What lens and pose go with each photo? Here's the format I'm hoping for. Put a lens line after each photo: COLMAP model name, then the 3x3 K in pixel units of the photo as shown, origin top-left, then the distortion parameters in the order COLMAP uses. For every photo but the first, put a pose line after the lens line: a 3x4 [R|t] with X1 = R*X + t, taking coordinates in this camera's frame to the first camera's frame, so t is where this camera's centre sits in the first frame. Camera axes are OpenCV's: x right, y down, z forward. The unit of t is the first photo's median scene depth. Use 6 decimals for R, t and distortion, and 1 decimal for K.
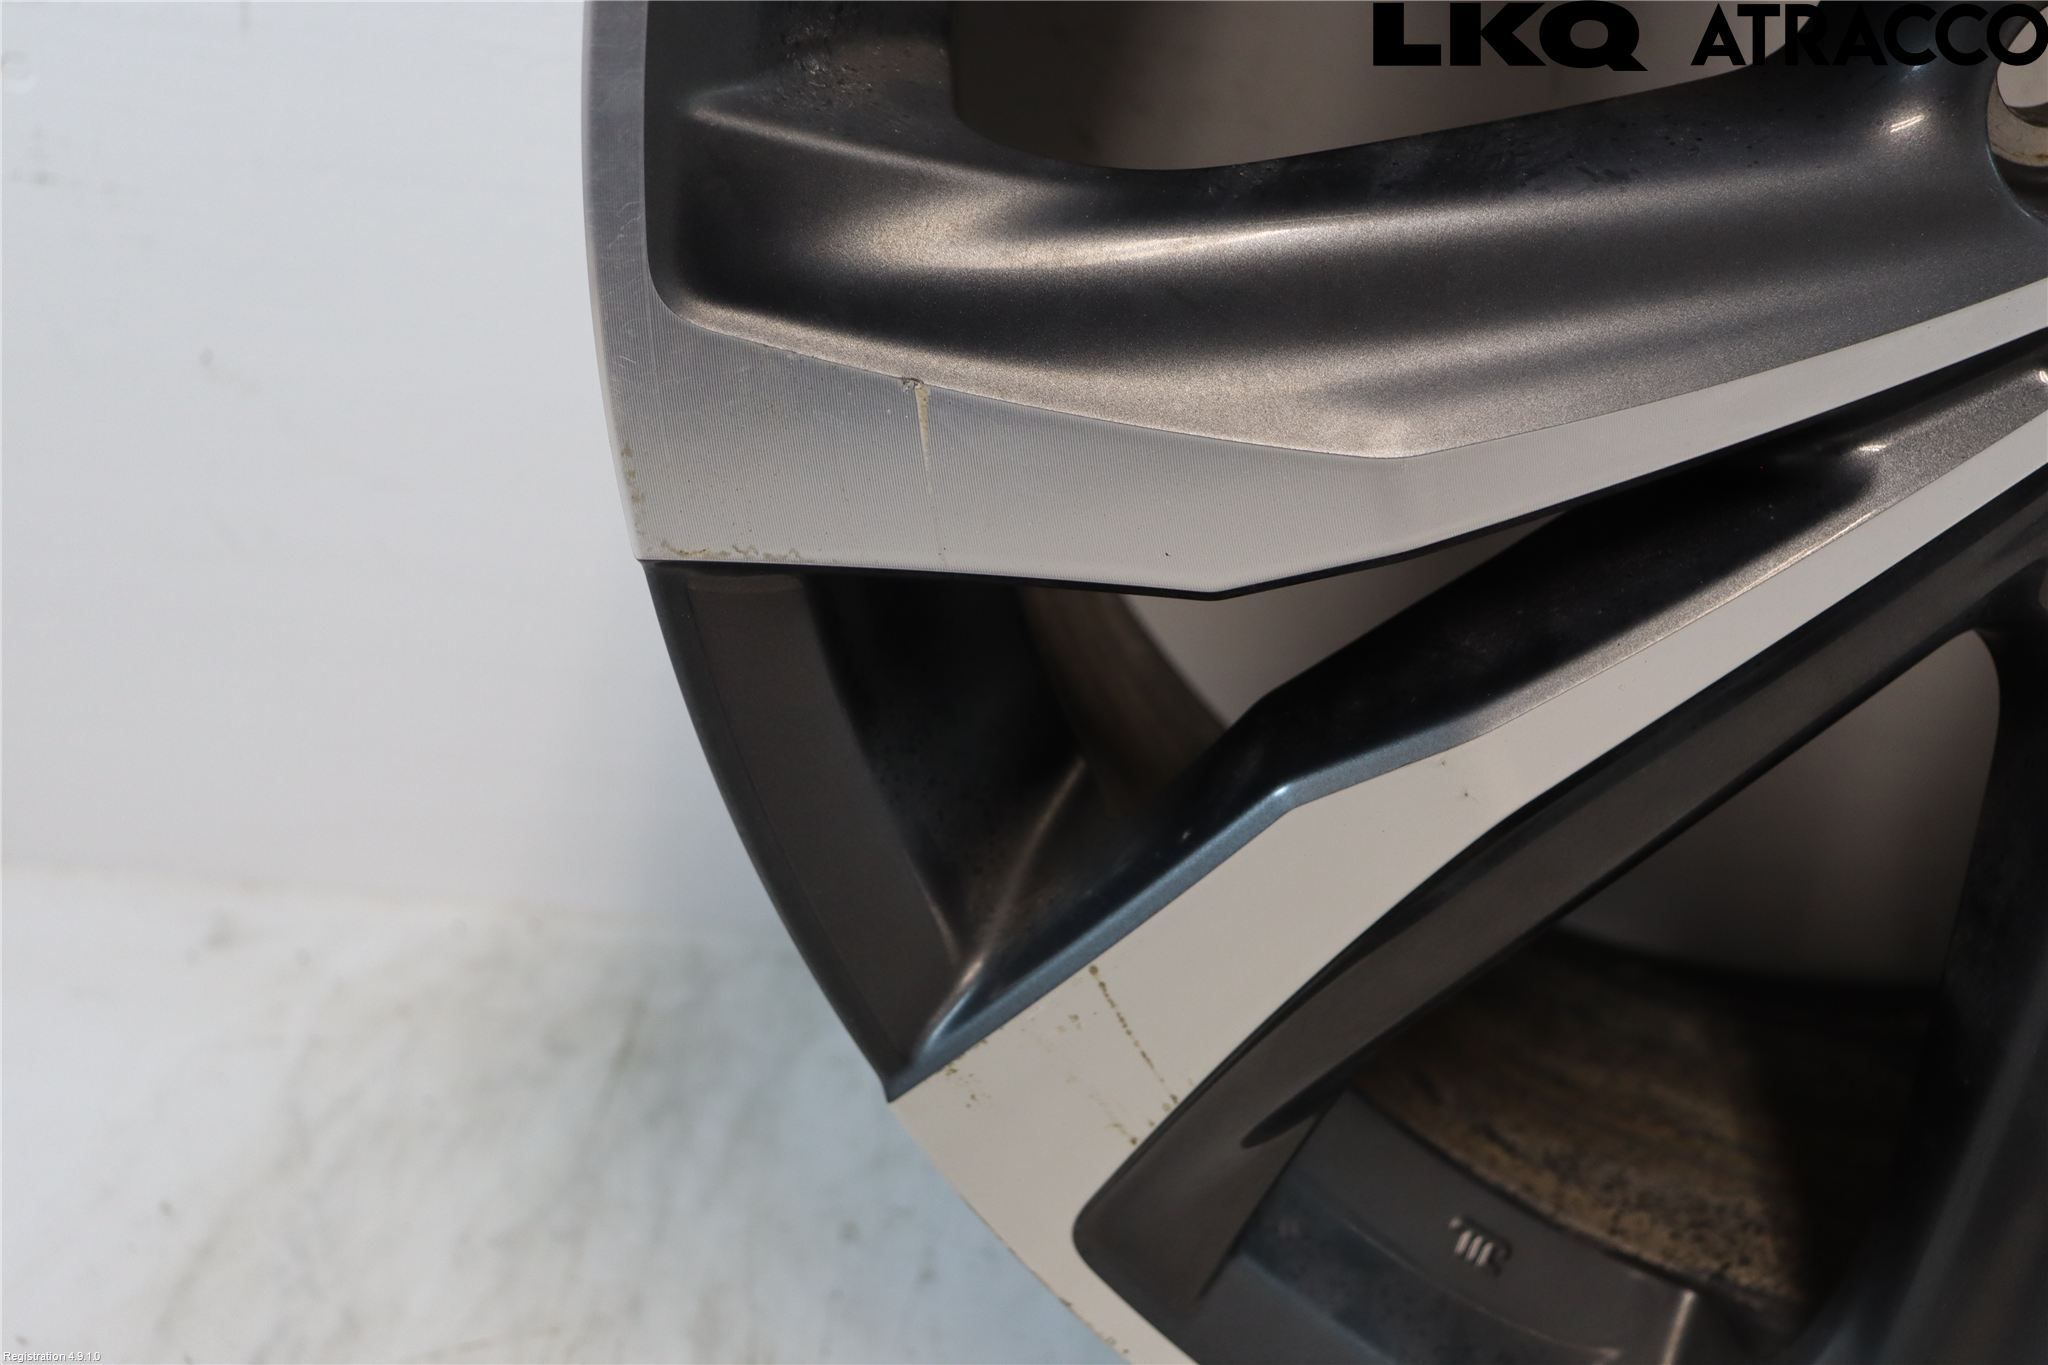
lens RADIAL K [[2492.4, 0, 1024.0], [0, 2492.4, 682.5], [0, 0, 1]] dist [-0.076470, 0.233362]
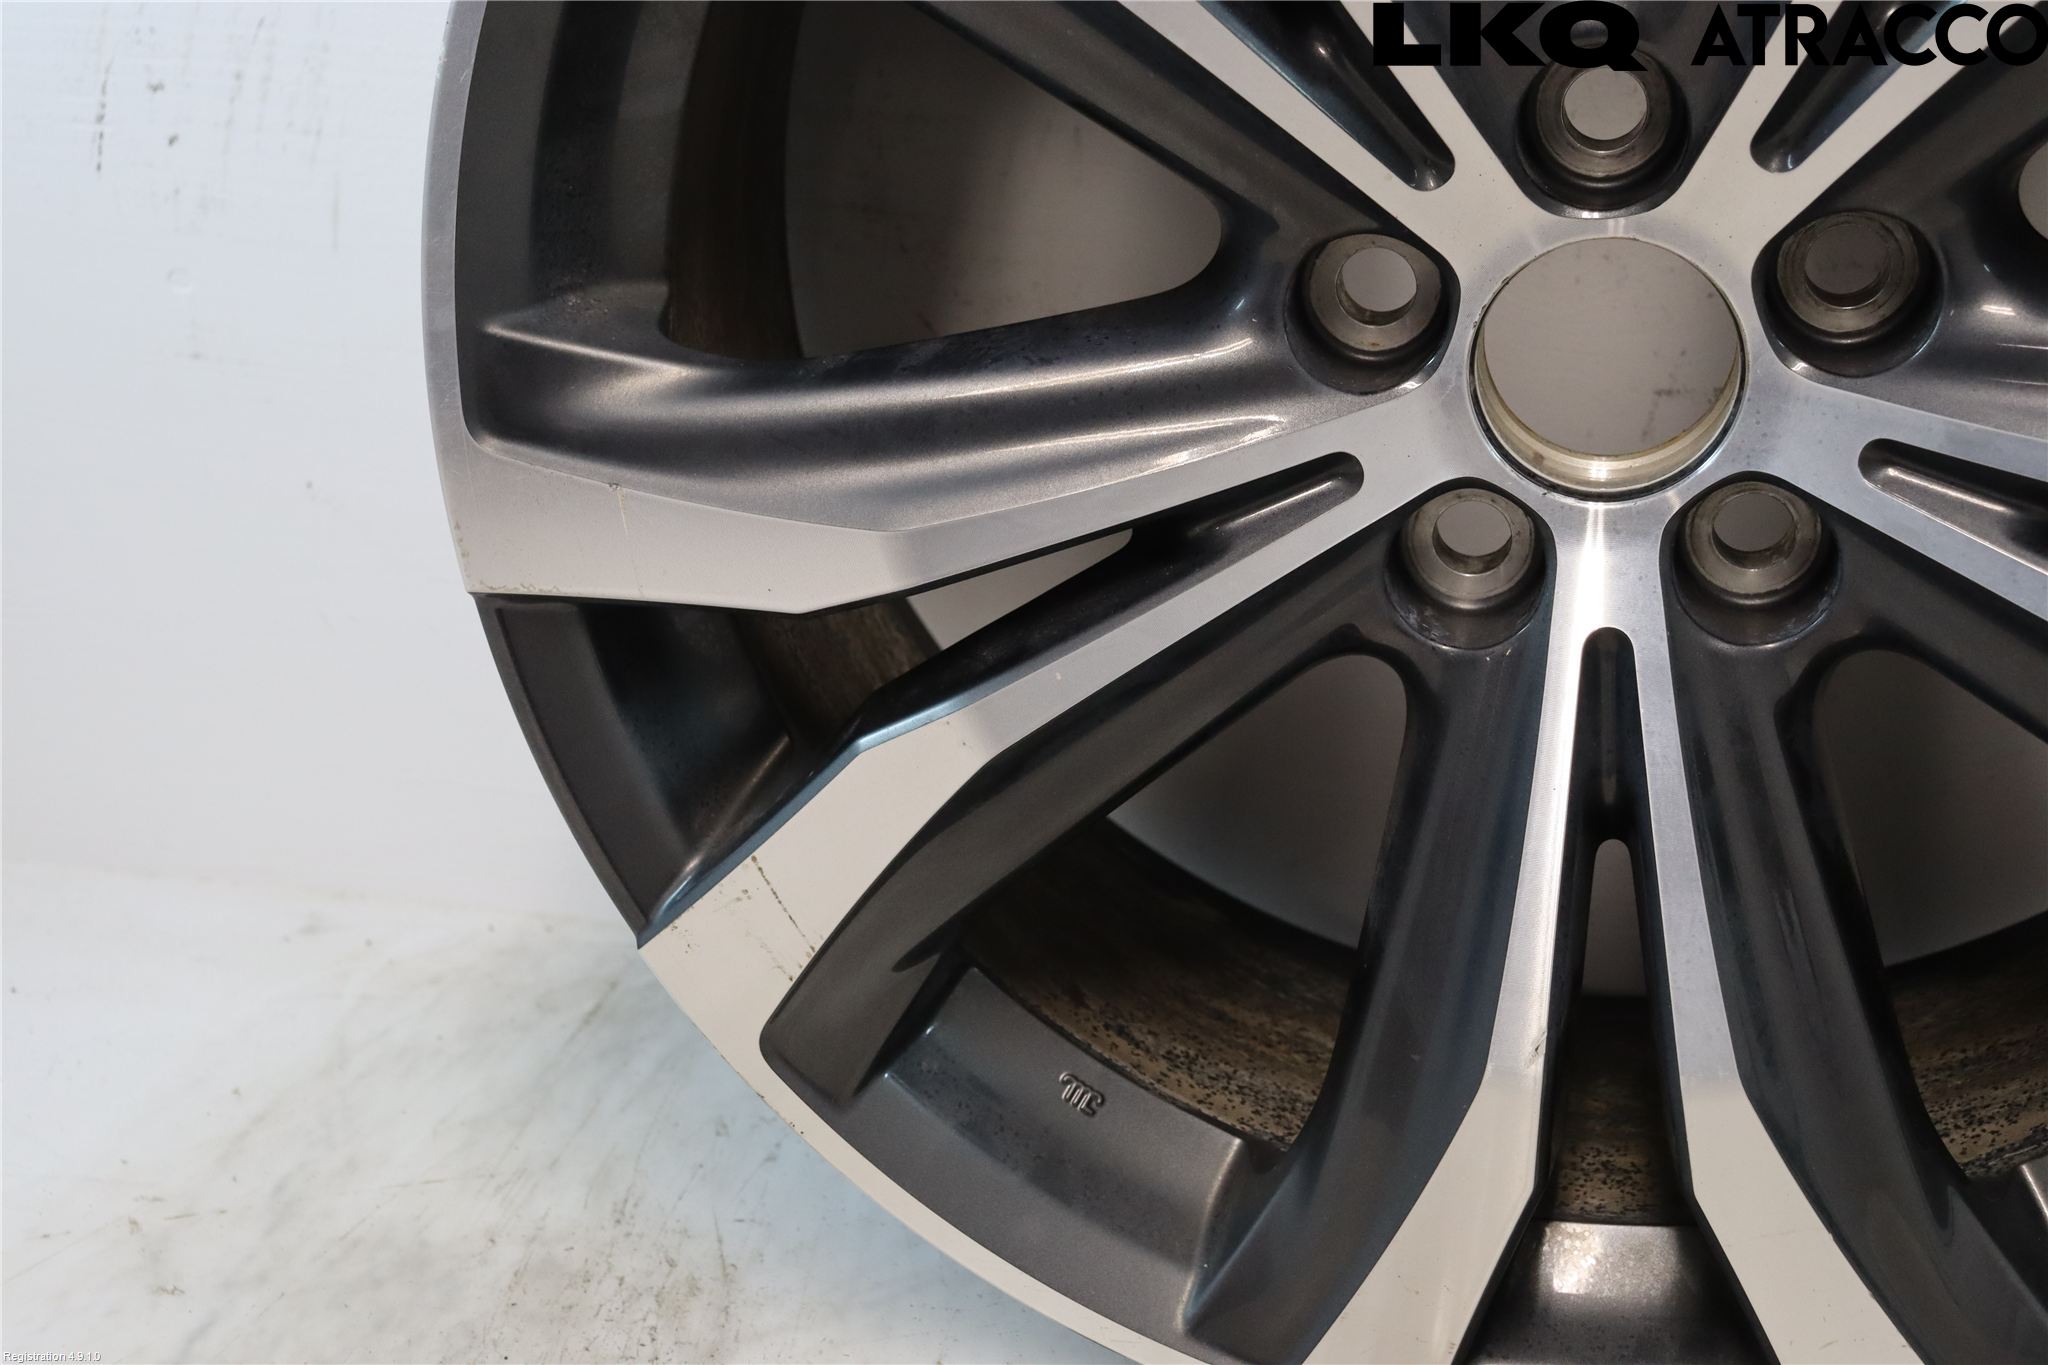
lens RADIAL K [[3011.9, 0, 1024.0], [0, 3011.9, 682.5], [0, 0, 1]] dist [0.038796, 0.220591]
pose [[0.986980, 0.011600, -0.160423, 0.490192], [-0.024316, 0.996693, -0.077532, 0.144340], [0.158993, 0.080423, 0.983999, -0.842648]]
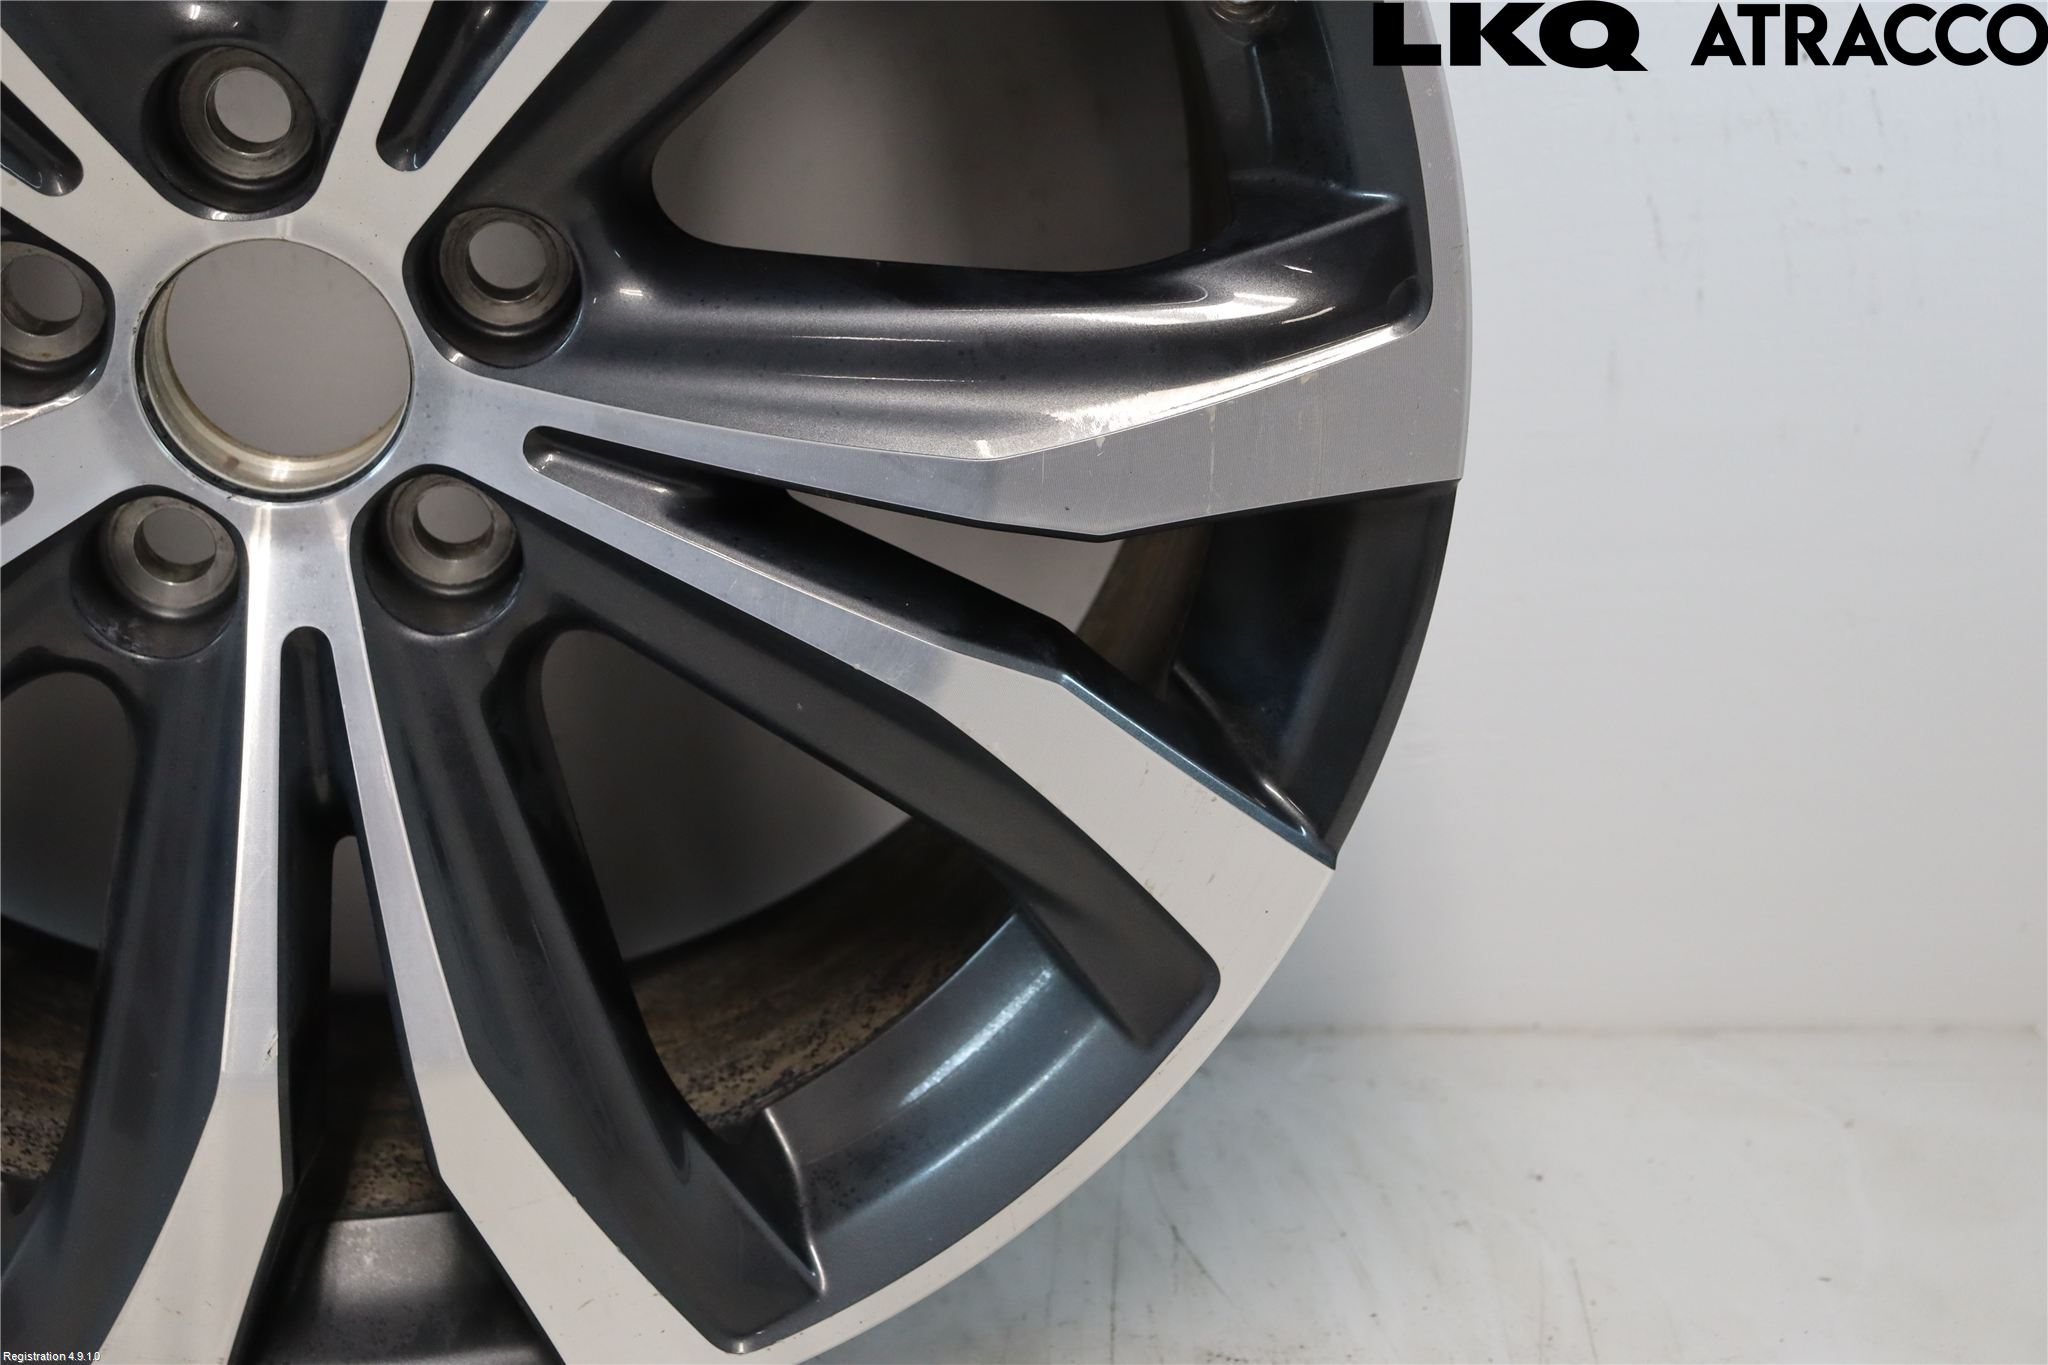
lens RADIAL K [[3011.9, 0, 1024.0], [0, 3011.9, 682.5], [0, 0, 1]] dist [0.038796, 0.220591]
pose [[0.989663, -0.065422, 0.127624, 0.735870], [0.075393, 0.994335, -0.074924, 0.165141], [-0.122000, 0.083772, 0.988989, -0.861697]]
